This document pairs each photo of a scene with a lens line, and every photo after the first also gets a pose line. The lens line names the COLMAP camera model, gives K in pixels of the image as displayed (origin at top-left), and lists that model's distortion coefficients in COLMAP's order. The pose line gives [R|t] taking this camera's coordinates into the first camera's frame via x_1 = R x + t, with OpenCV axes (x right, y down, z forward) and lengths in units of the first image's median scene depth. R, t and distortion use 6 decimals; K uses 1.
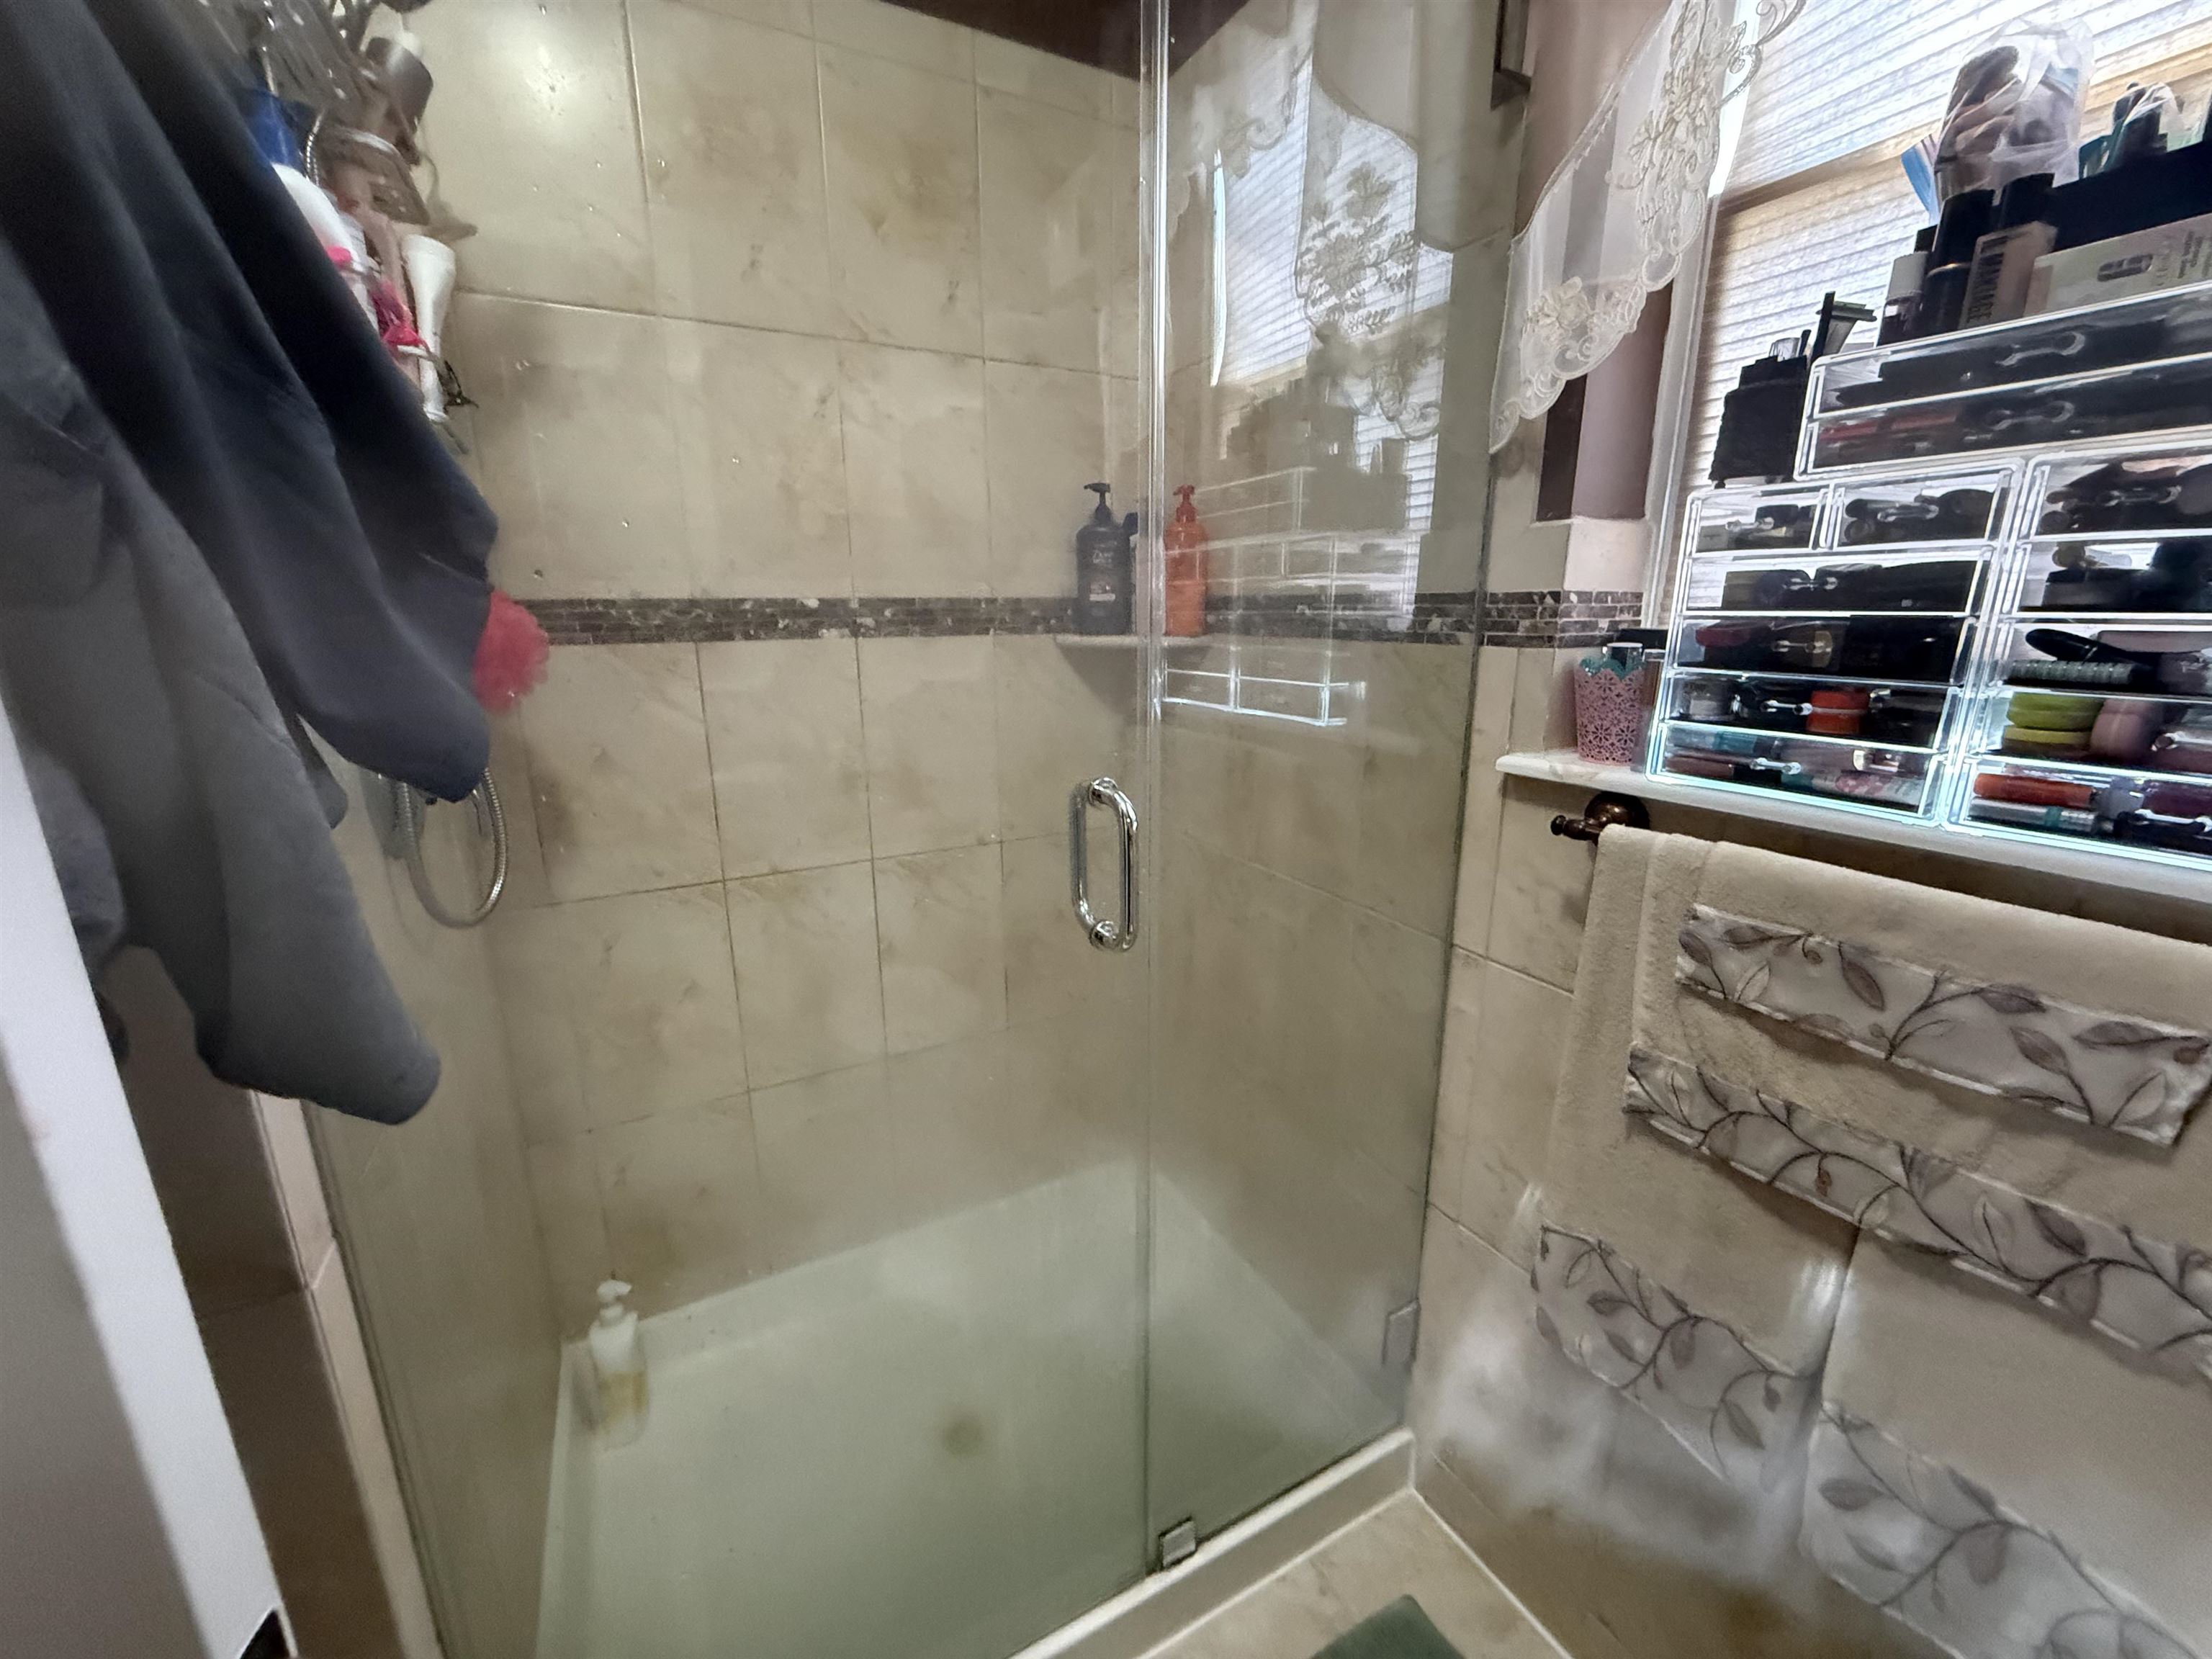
lens RADIAL K [[882.9, 0, 1101.3], [0, 882.9, 833.1], [0, 0, 1]] dist [-0.003030, 0.000238]
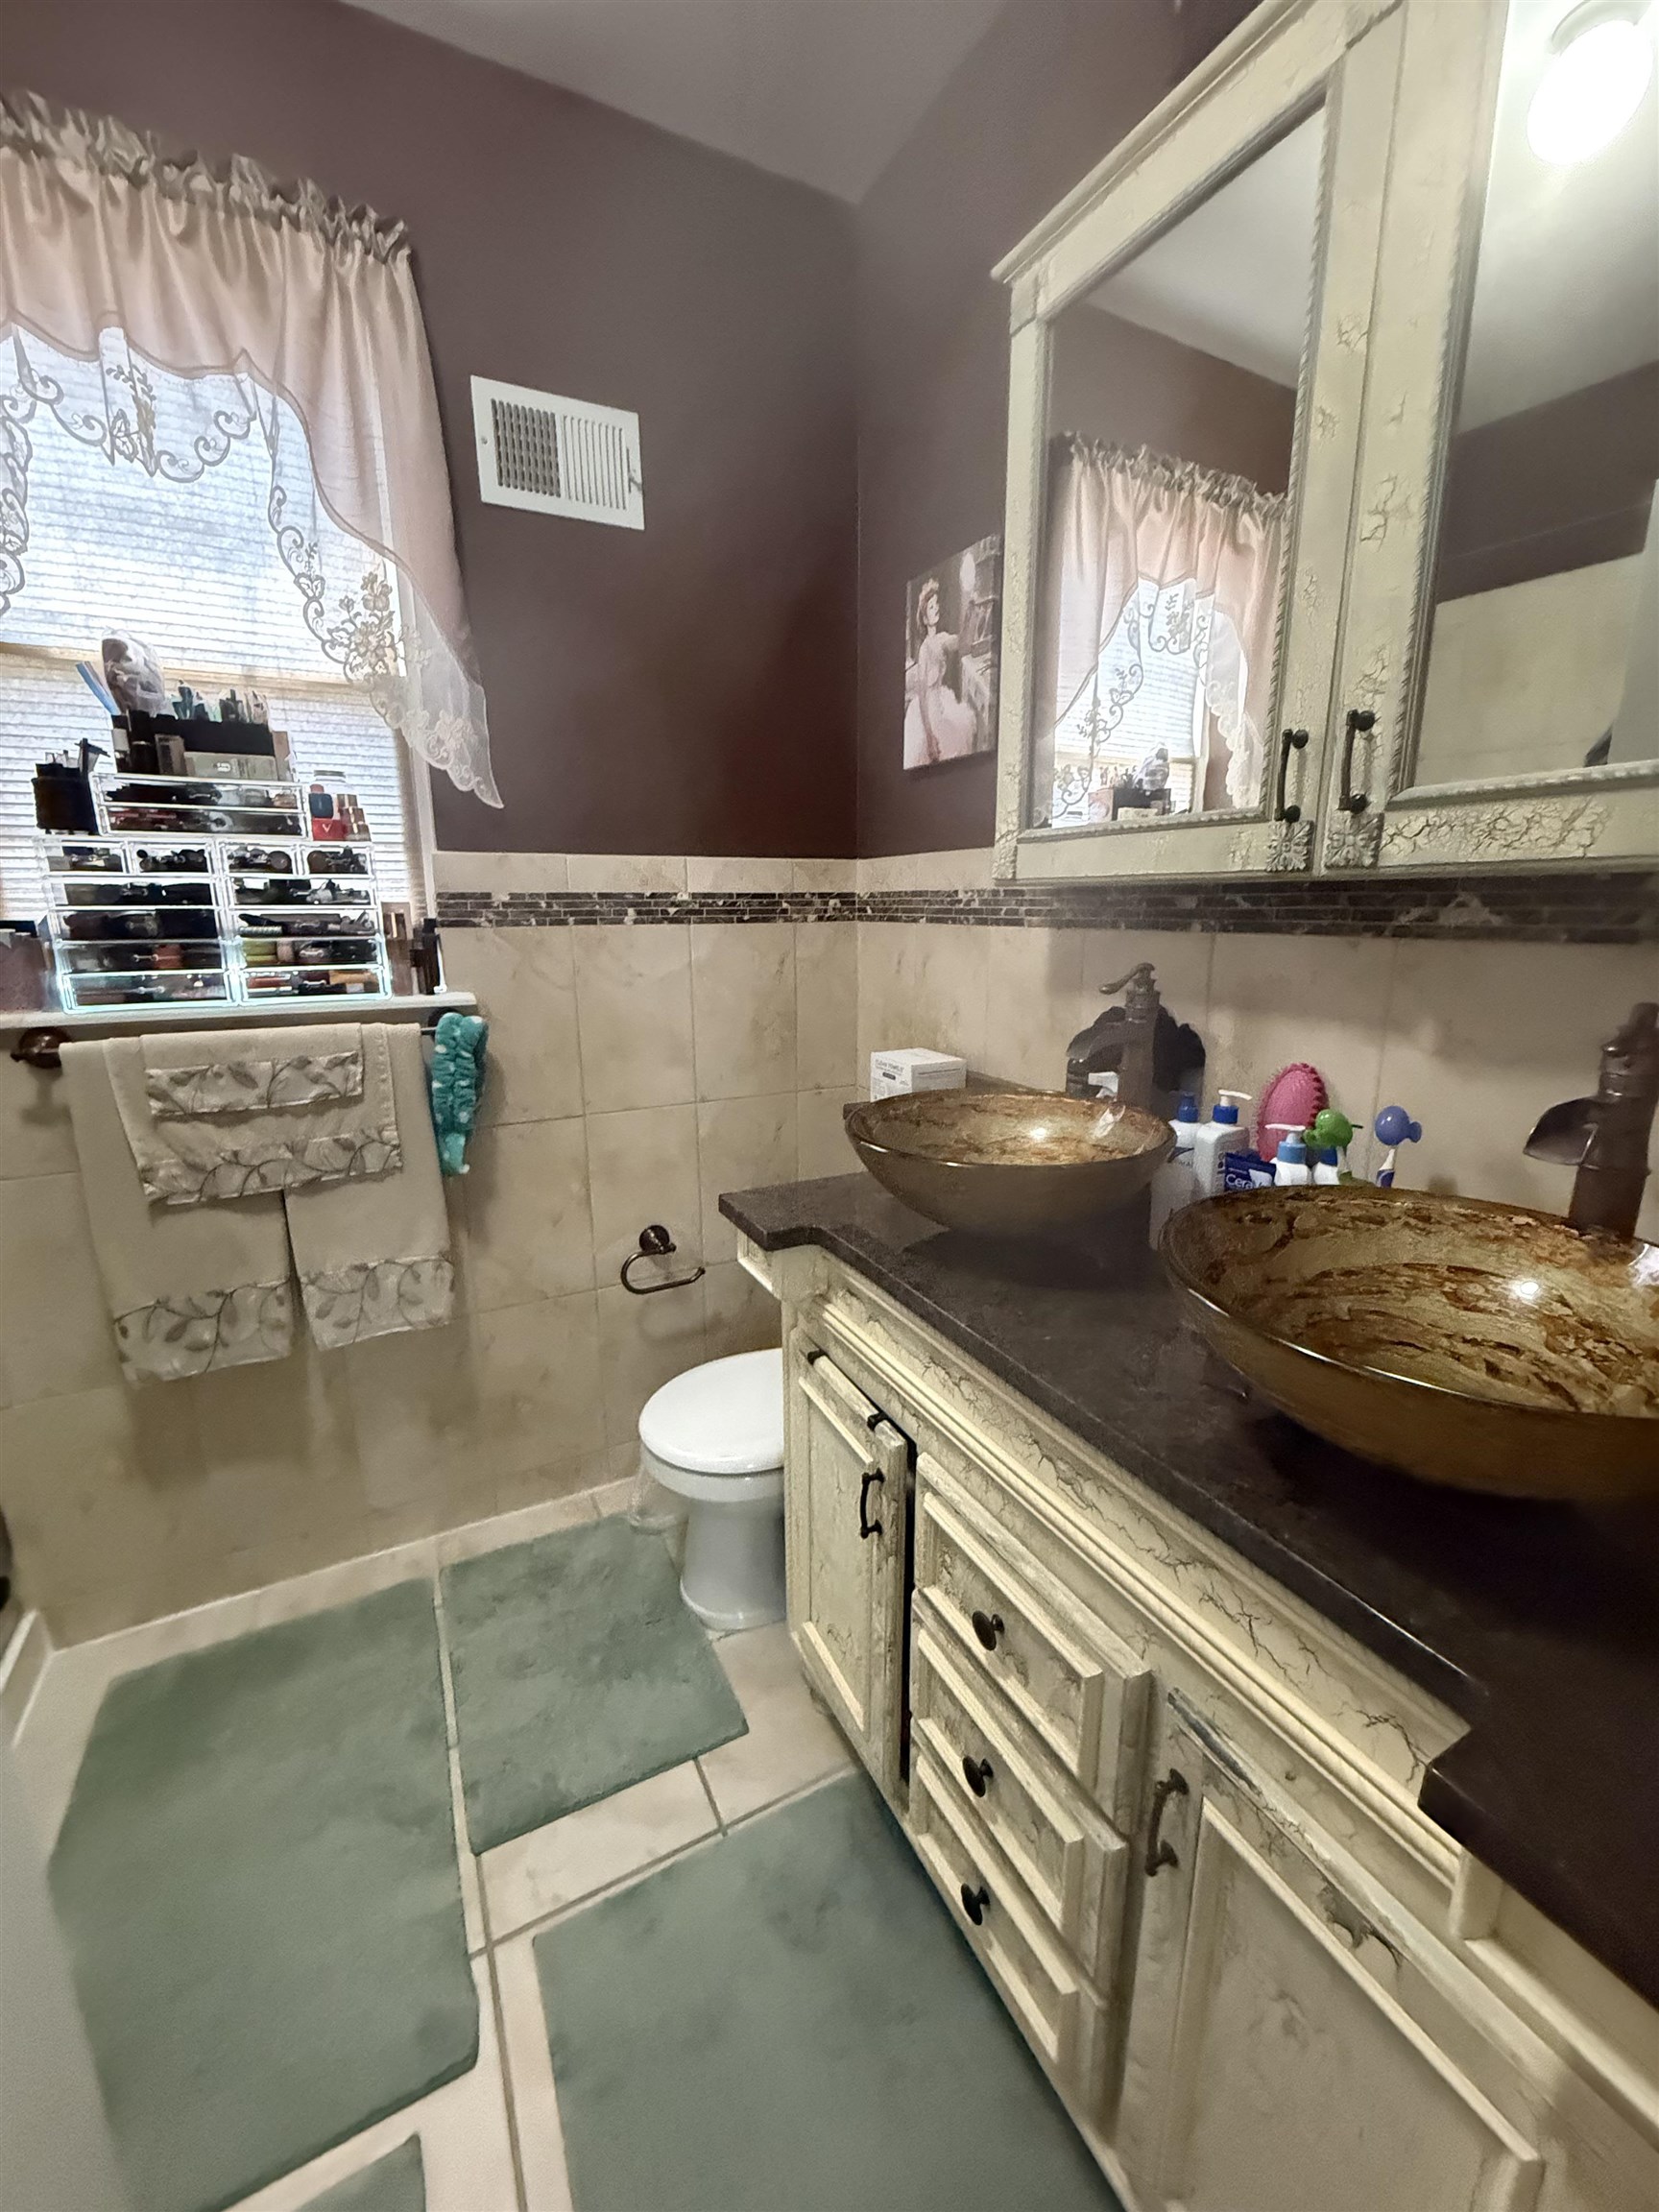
lens RADIAL K [[882.9, 0, 826.4], [0, 882.9, 1101.4], [0, 0, 1]] dist [-0.003030, 0.000238]
pose [[0.000505, -0.227930, 0.973677, -1.173555], [0.247595, 0.943389, 0.220712, 0.093924], [-0.968863, 0.240966, 0.056910, -0.454265]]
